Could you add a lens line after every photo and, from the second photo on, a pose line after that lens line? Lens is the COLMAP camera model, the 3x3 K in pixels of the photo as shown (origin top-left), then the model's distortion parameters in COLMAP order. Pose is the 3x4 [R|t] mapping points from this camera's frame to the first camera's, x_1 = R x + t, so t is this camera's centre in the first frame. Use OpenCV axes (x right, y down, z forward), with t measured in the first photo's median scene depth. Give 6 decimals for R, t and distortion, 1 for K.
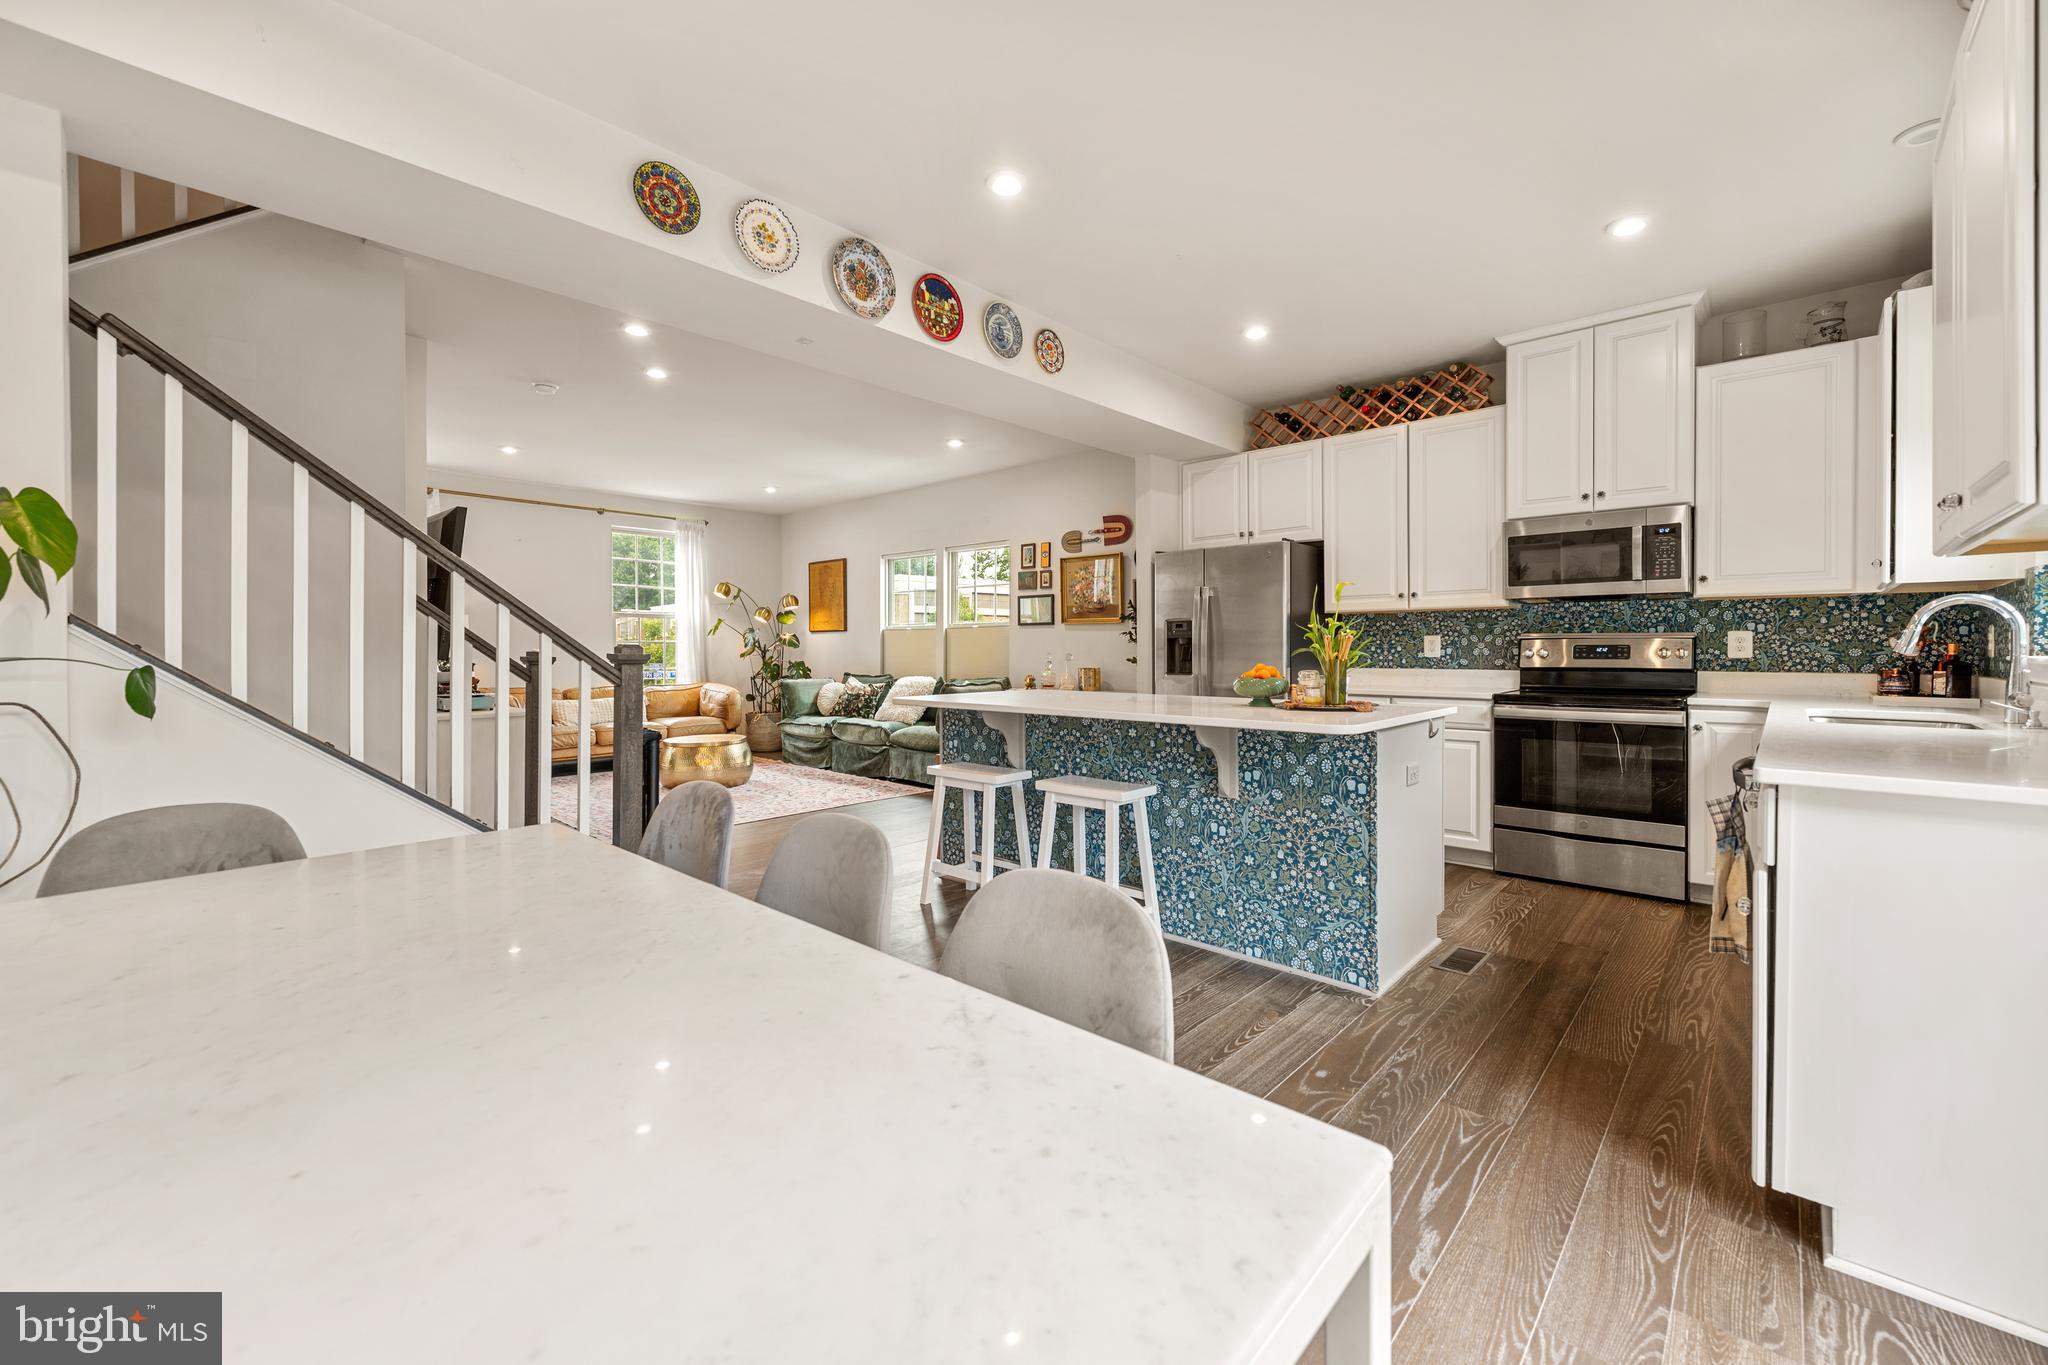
lens RADIAL K [[824.7, 0, 1029.1], [0, 824.7, 649.8], [0, 0, 1]] dist [-0.000897, -0.000088]
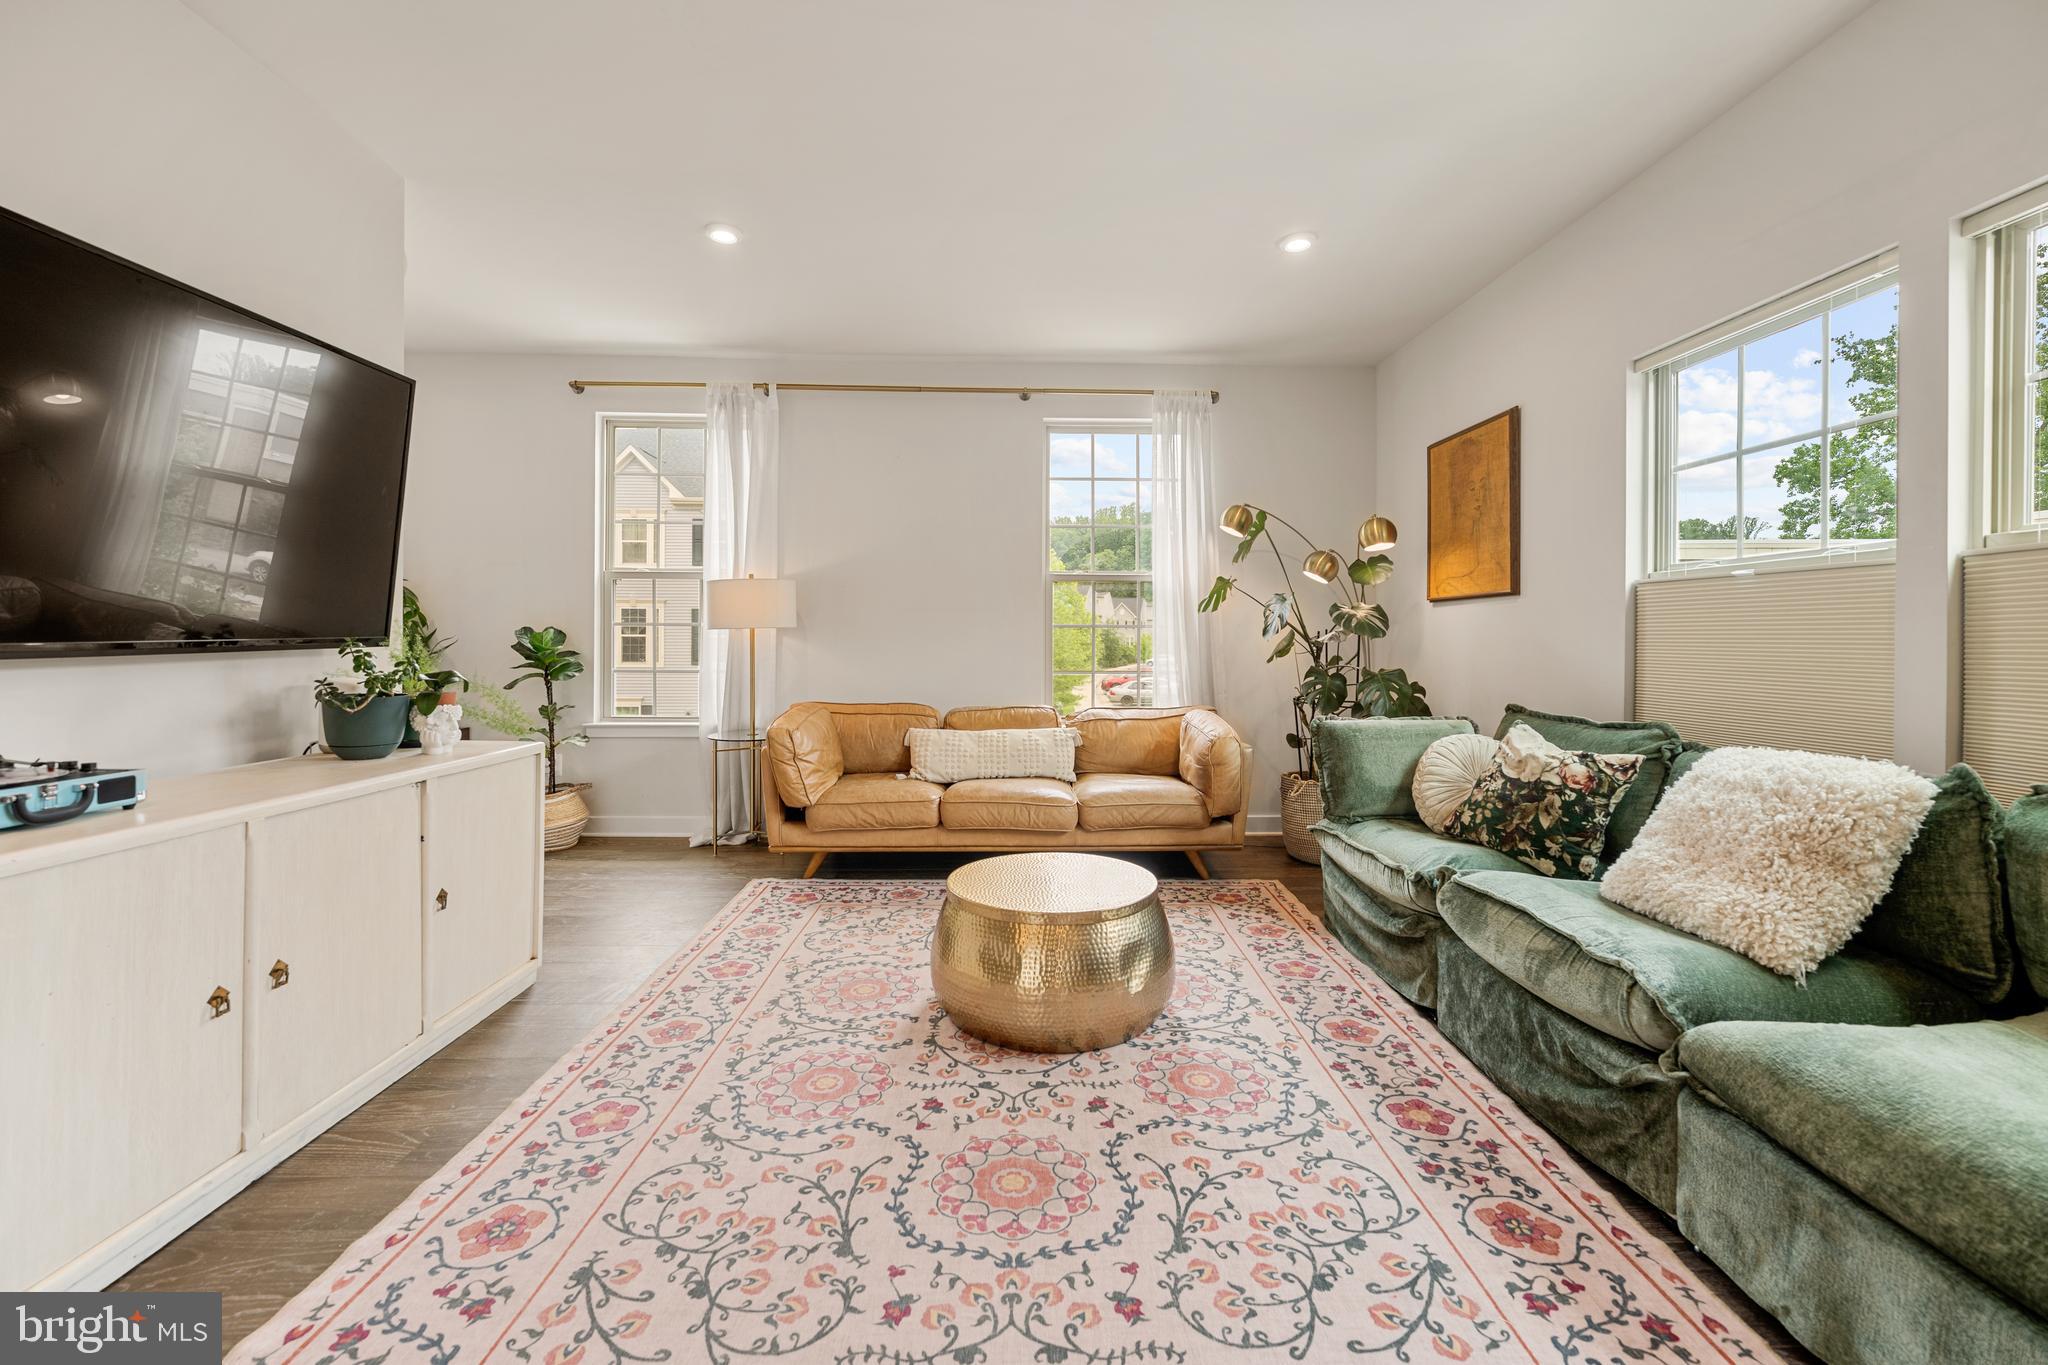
lens RADIAL K [[826.8, 0, 1028.1], [0, 826.8, 634.1], [0, 0, 1]] dist [-0.001222, 0.000007]
pose [[0.695888, -0.001122, -0.718149, -0.128263], [-0.006015, 0.999955, -0.007392, 0.000216], [0.718125, 0.009464, 0.695850, 0.703687]]
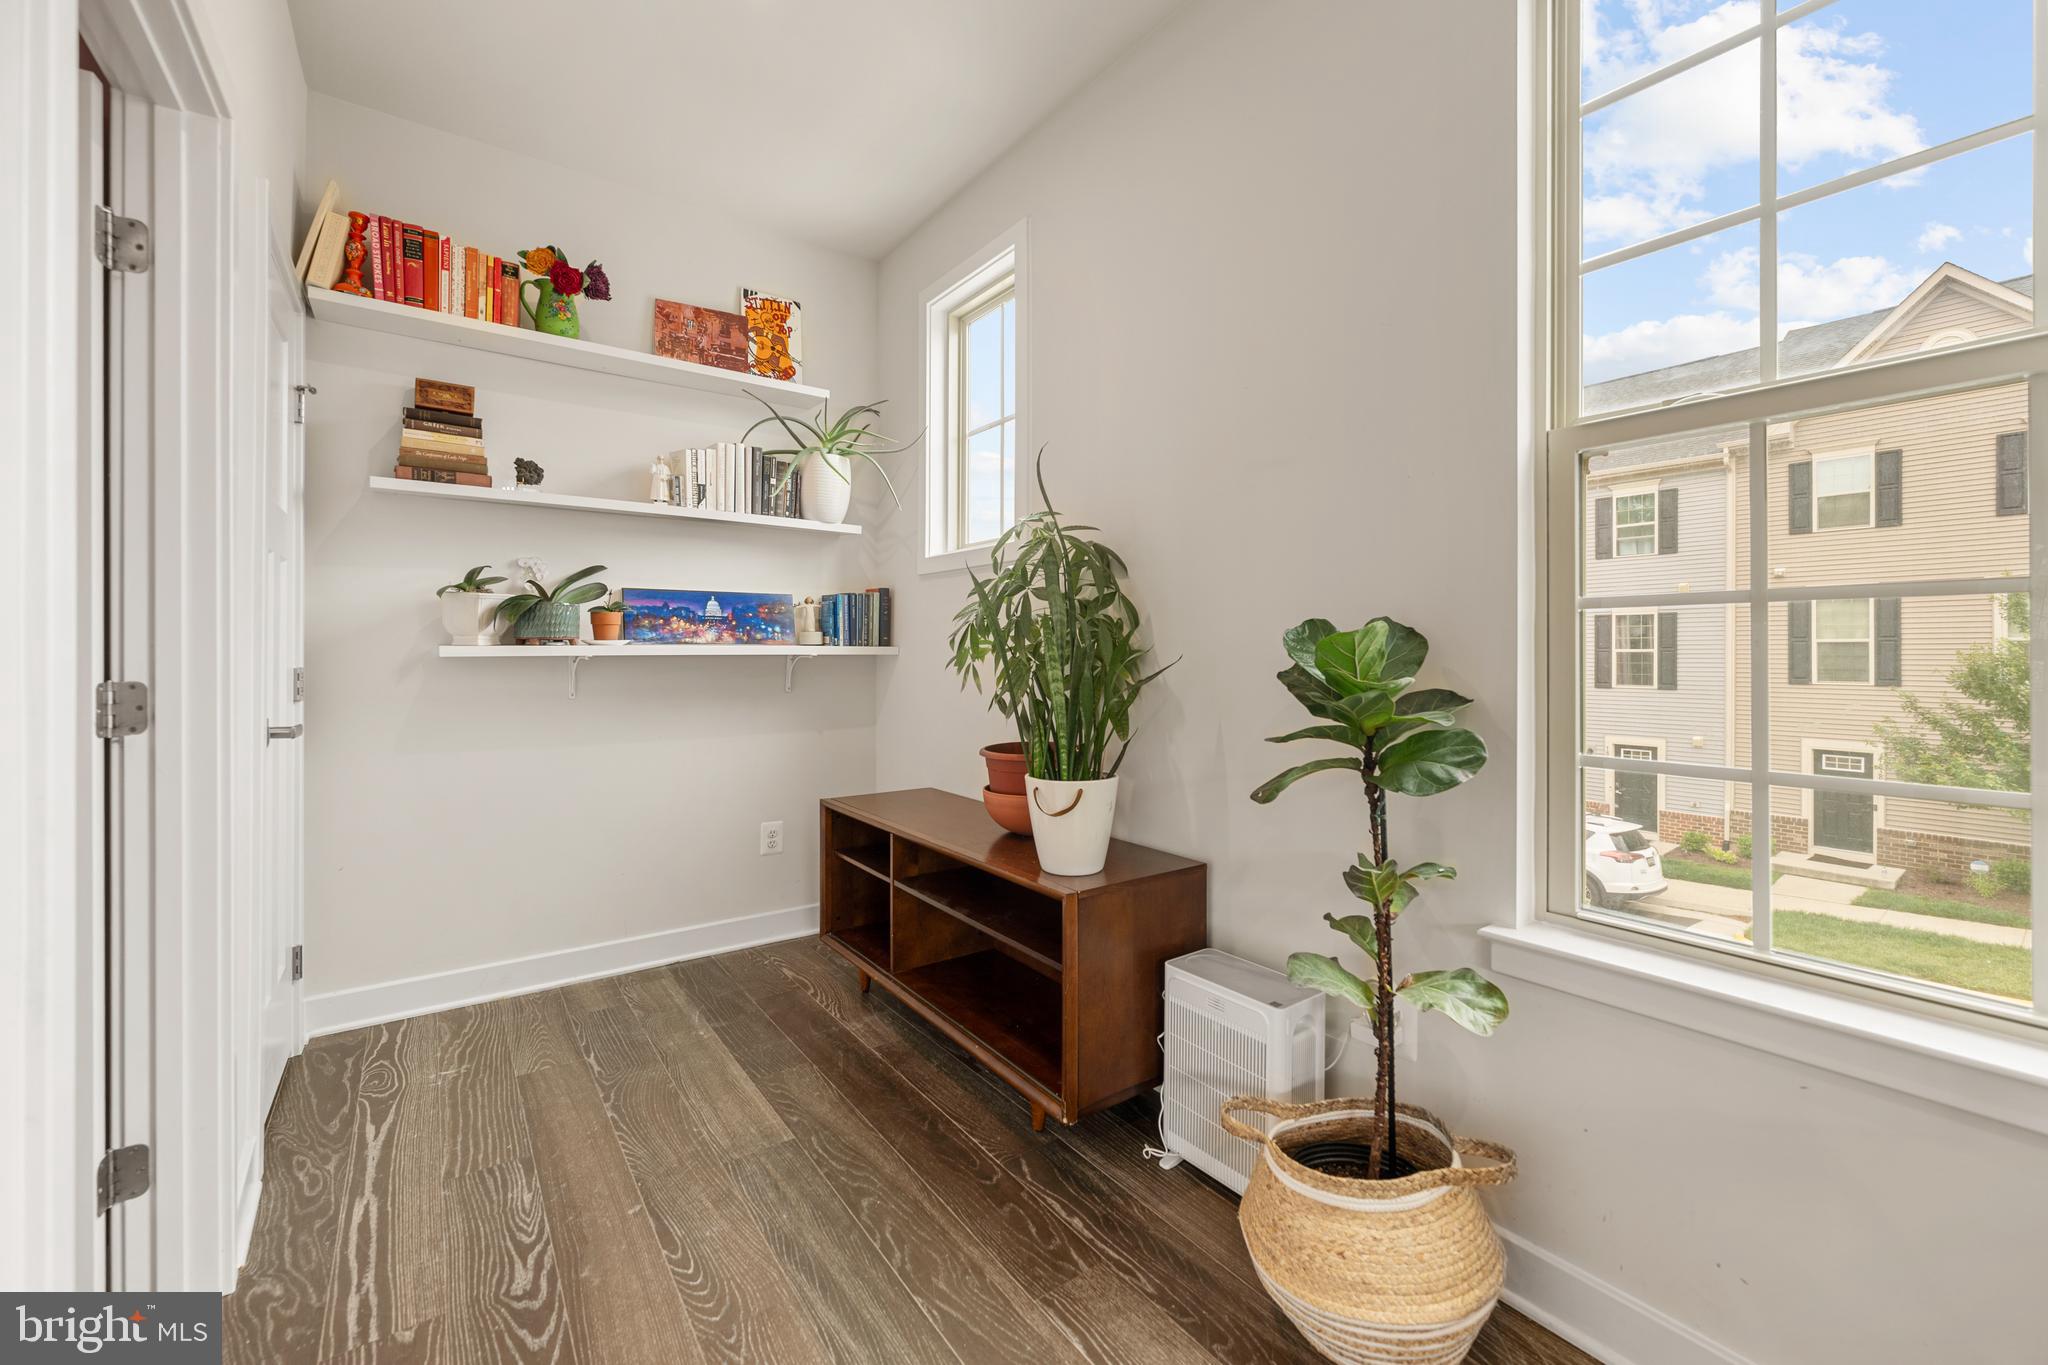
lens RADIAL K [[824.7, 0, 1029.1], [0, 824.7, 649.8], [0, 0, 1]] dist [-0.000897, -0.000088]
pose [[-0.191987, -0.000953, -0.981397, -0.613453], [-0.002685, 0.999996, -0.000446, 0.000760], [0.981394, 0.002549, -0.191989, 0.833694]]
